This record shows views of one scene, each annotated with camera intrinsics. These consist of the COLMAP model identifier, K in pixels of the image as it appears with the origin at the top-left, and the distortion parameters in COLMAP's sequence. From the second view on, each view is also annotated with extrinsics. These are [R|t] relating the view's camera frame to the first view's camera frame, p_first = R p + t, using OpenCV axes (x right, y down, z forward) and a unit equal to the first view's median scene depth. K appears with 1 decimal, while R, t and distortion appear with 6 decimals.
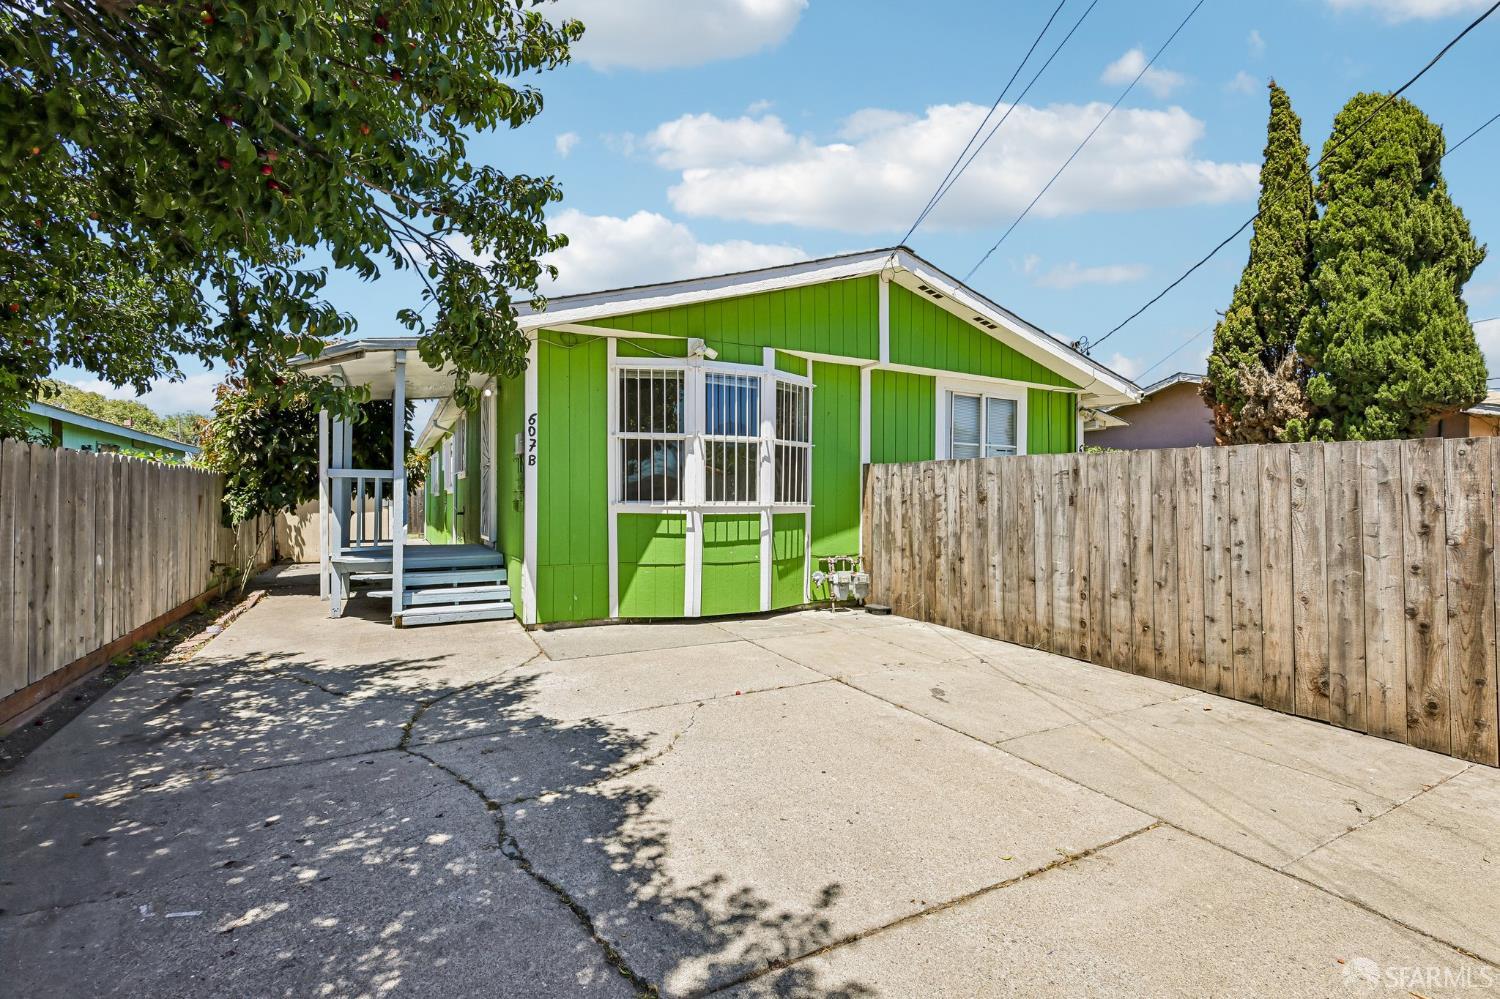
lens RADIAL K [[698.5, 0, 754.6], [0, 698.5, 509.3], [0, 0, 1]] dist [-0.003319, 0.001426]
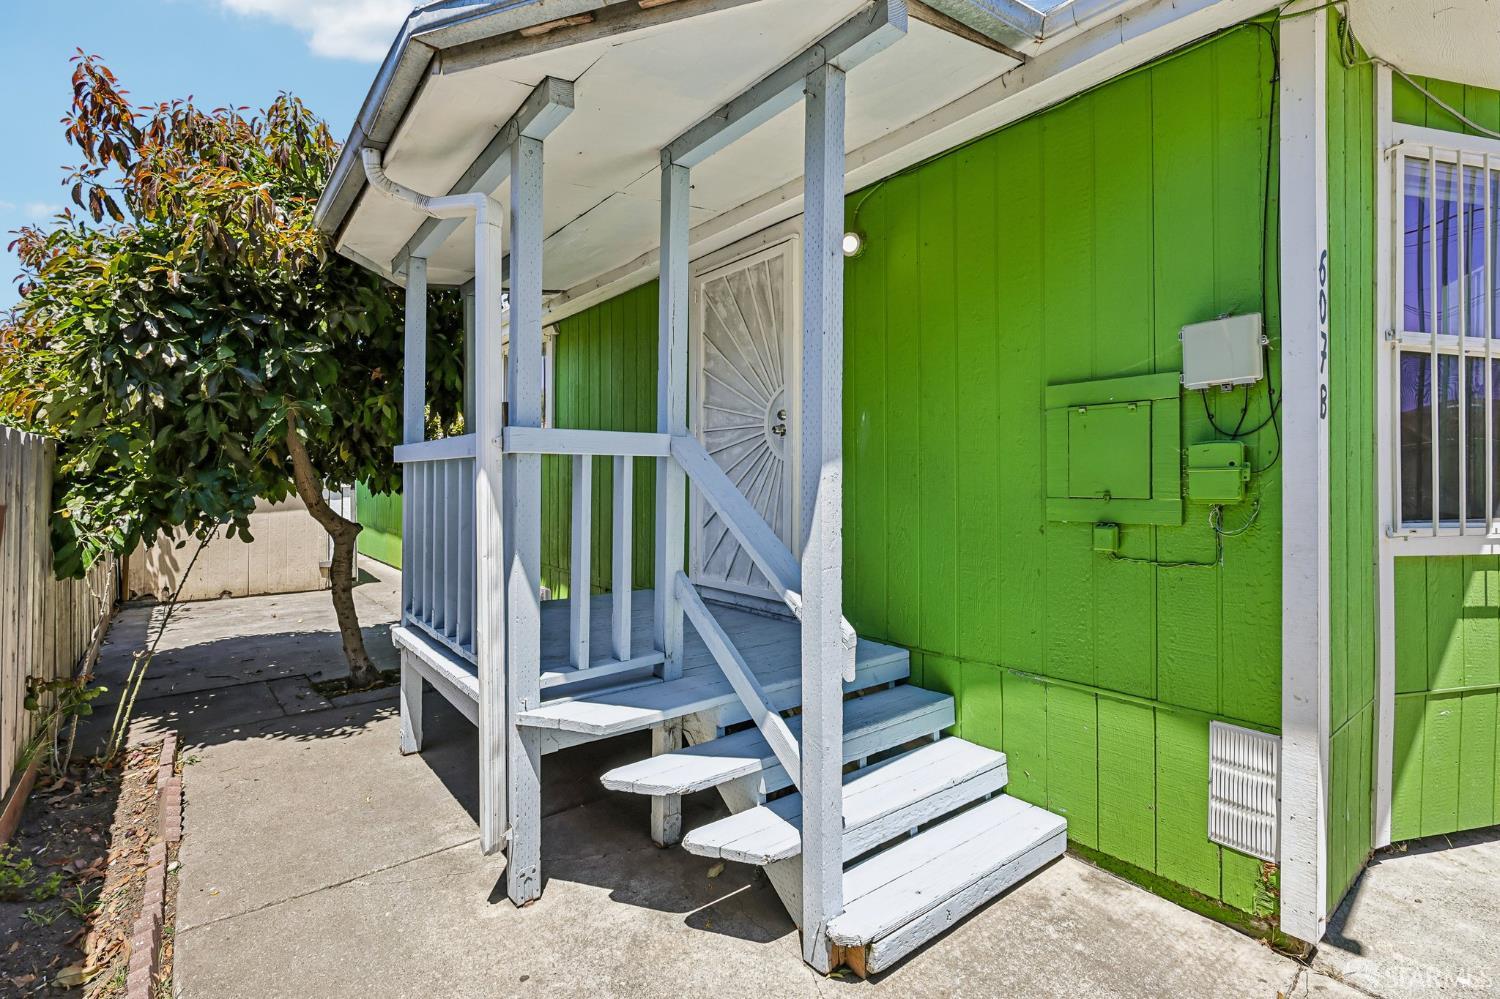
lens RADIAL K [[698.5, 0, 759.5], [0, 698.5, 476.8], [0, 0, 1]] dist [-0.003319, 0.001426]
pose [[0.981024, 0.001025, 0.193886, -0.523615], [0.001737, 0.999899, -0.014075, -0.028142], [-0.193881, 0.014145, 0.980923, 0.631514]]
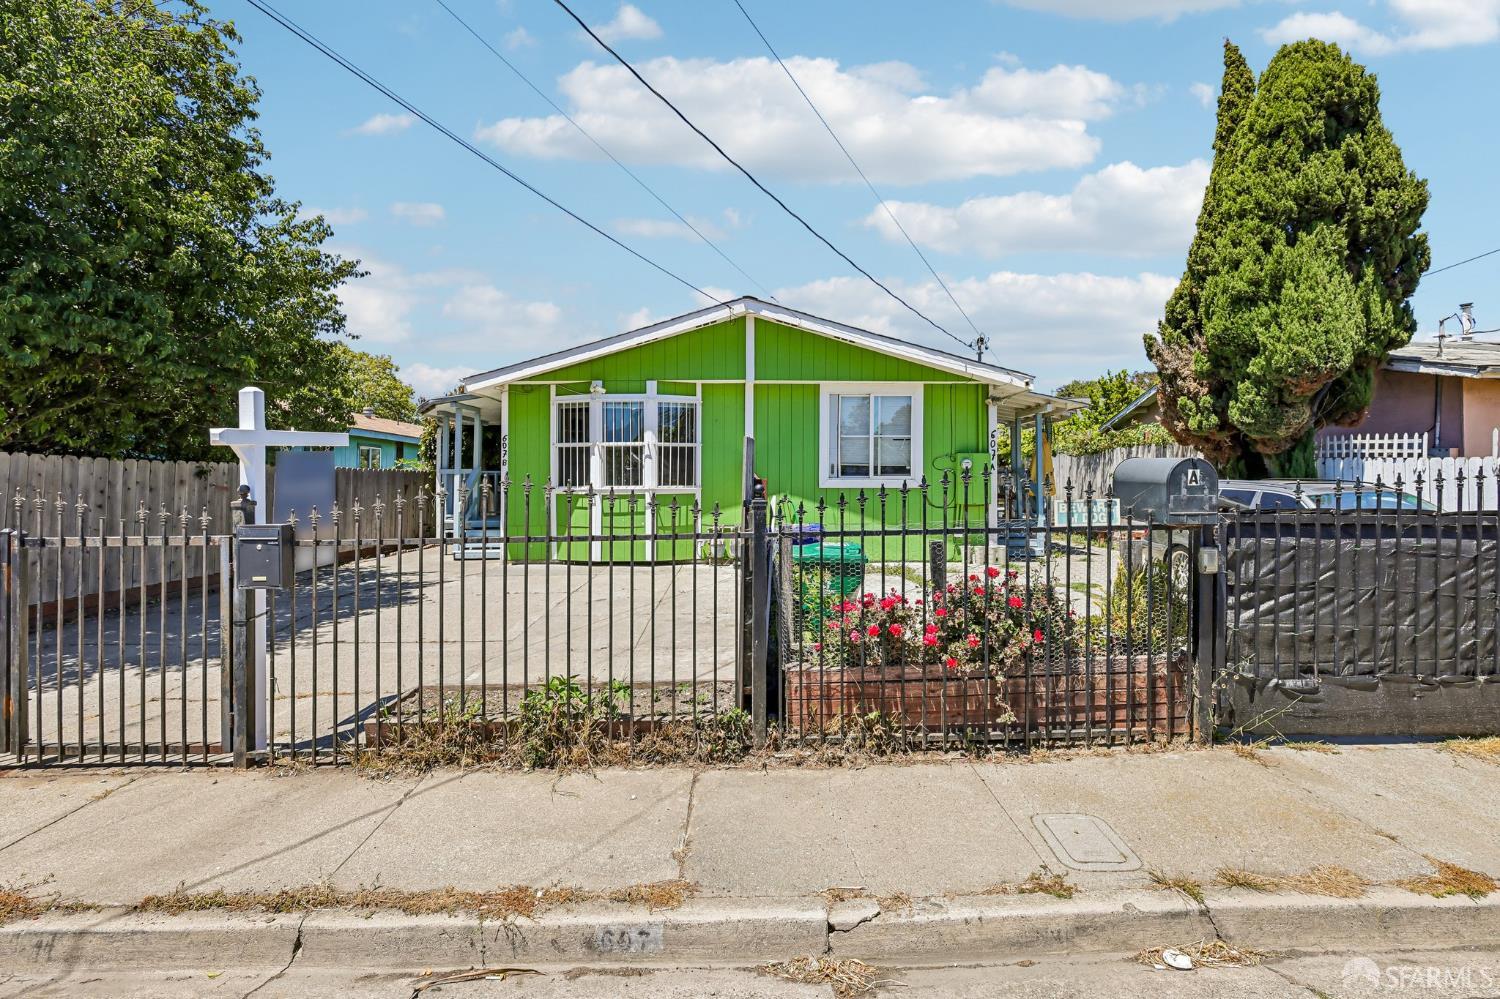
lens RADIAL K [[698.5, 0, 745.8], [0, 698.5, 484.3], [0, 0, 1]] dist [-0.003319, 0.001426]
pose [[0.887010, -0.010285, -0.461635, 0.813915], [0.001555, 0.999813, -0.019289, 0.013931], [0.461747, 0.016392, 0.886860, -0.193878]]
